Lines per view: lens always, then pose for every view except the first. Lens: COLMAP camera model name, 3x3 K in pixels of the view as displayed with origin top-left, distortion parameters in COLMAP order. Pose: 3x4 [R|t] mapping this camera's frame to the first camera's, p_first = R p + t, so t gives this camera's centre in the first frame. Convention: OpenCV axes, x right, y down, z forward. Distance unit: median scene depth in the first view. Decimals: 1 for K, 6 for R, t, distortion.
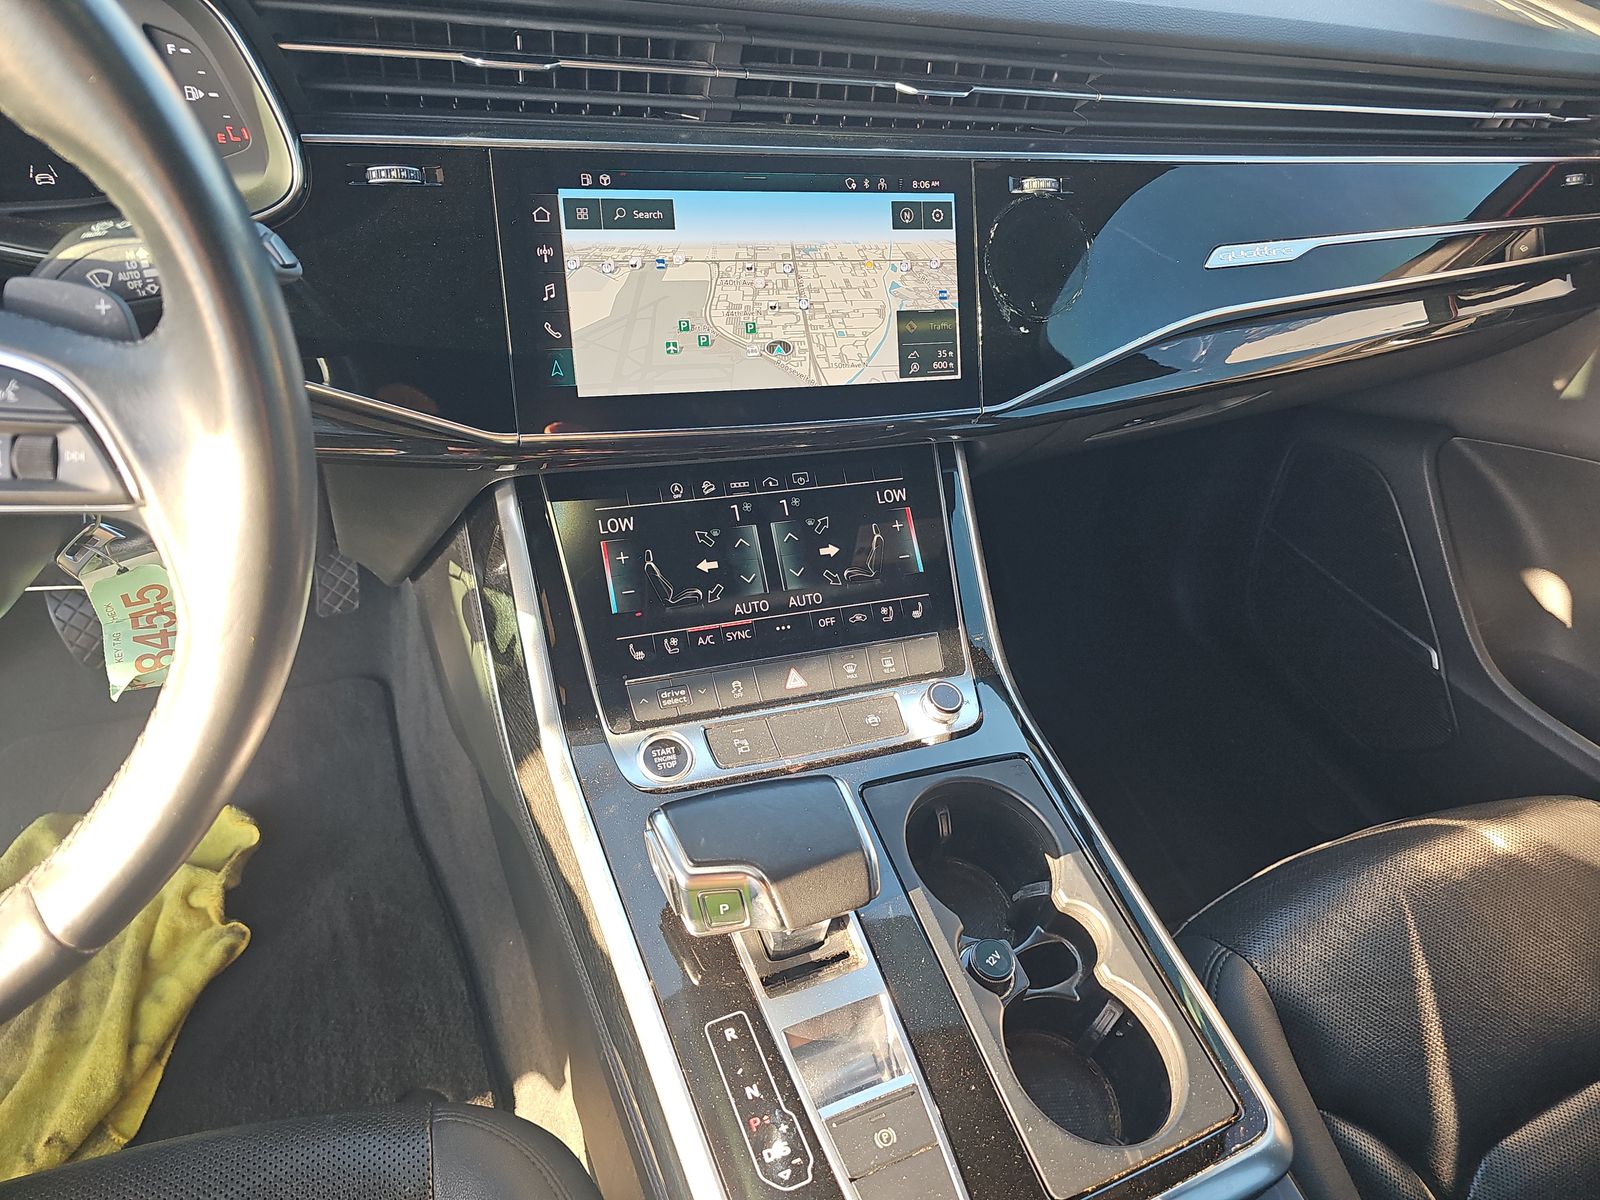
lens RADIAL K [[1153.3, 0, 799.8], [0, 1153.3, 598.1], [0, 0, 1]] dist [-0.029431, -0.001520]
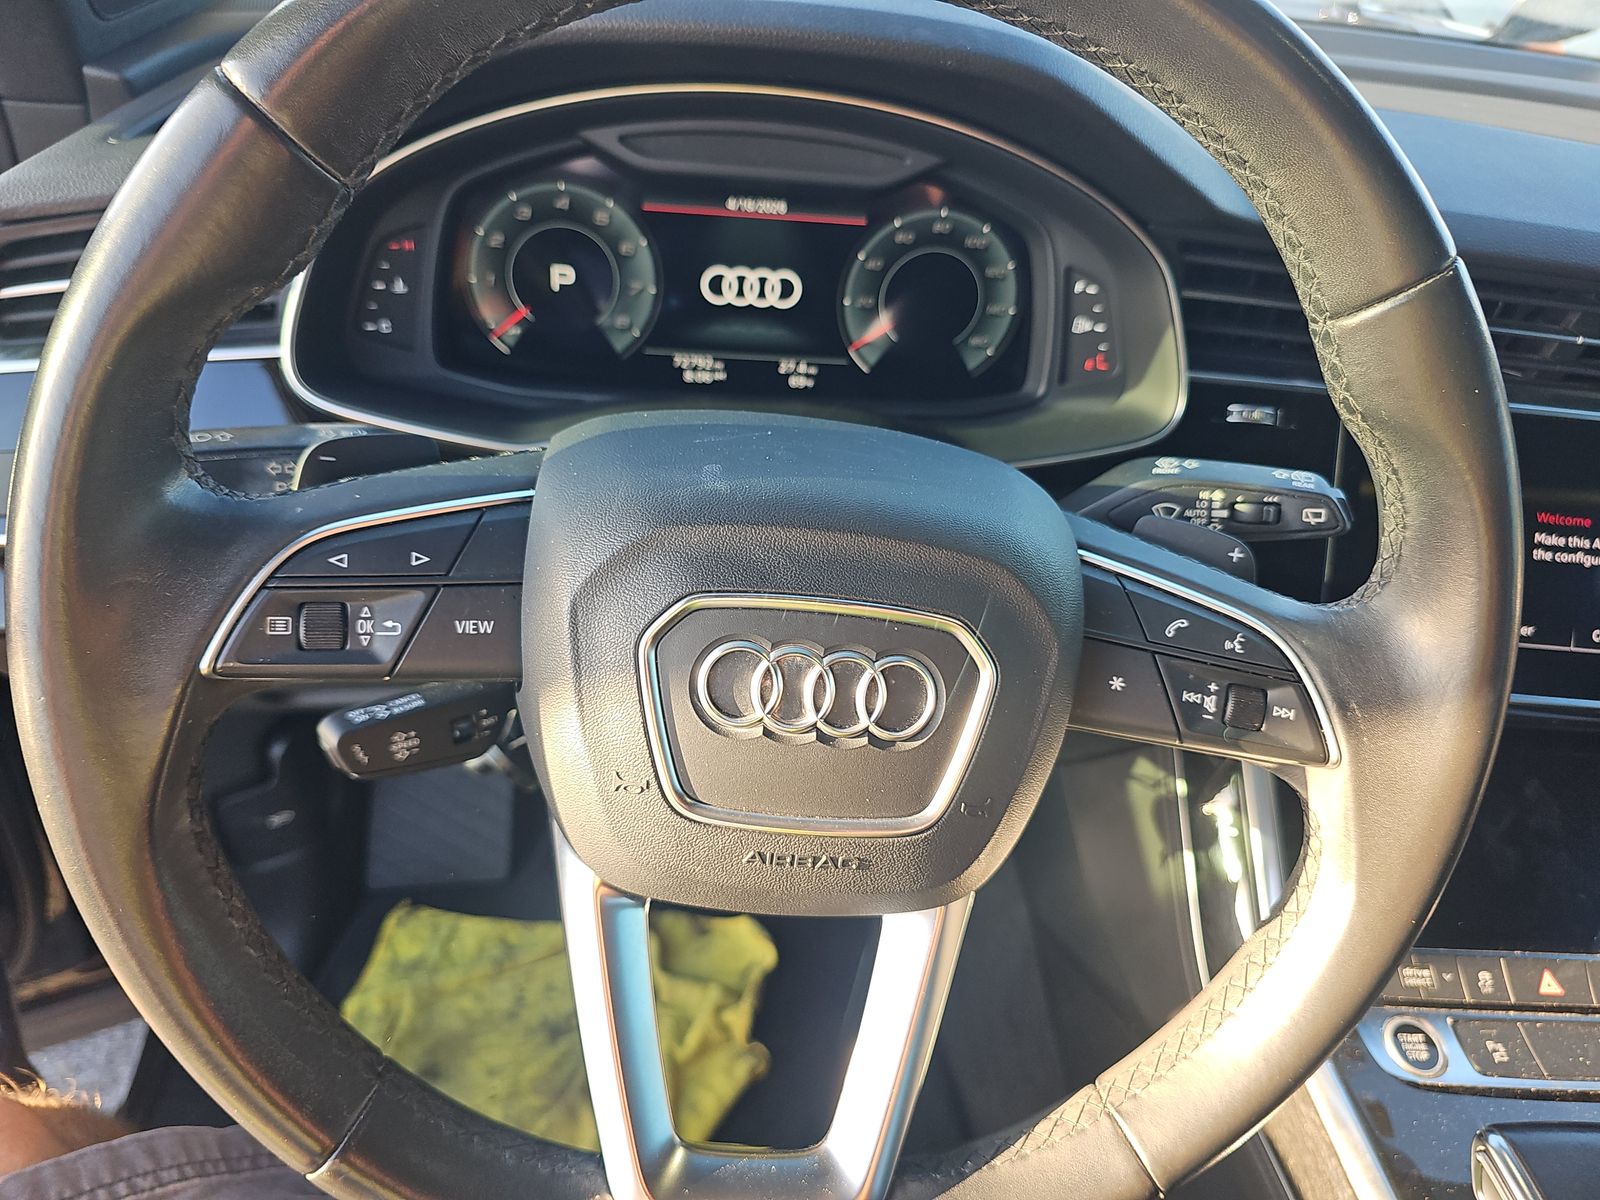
lens RADIAL K [[1076.6, 0, 799.4], [0, 1076.6, 601.6], [0, 0, 1]] dist [0.007065, -0.016450]
pose [[0.940196, 0.139842, -0.310606, -0.412863], [-0.183362, 0.976236, -0.115508, -0.019684], [0.287072, 0.165553, 0.943495, 0.000730]]
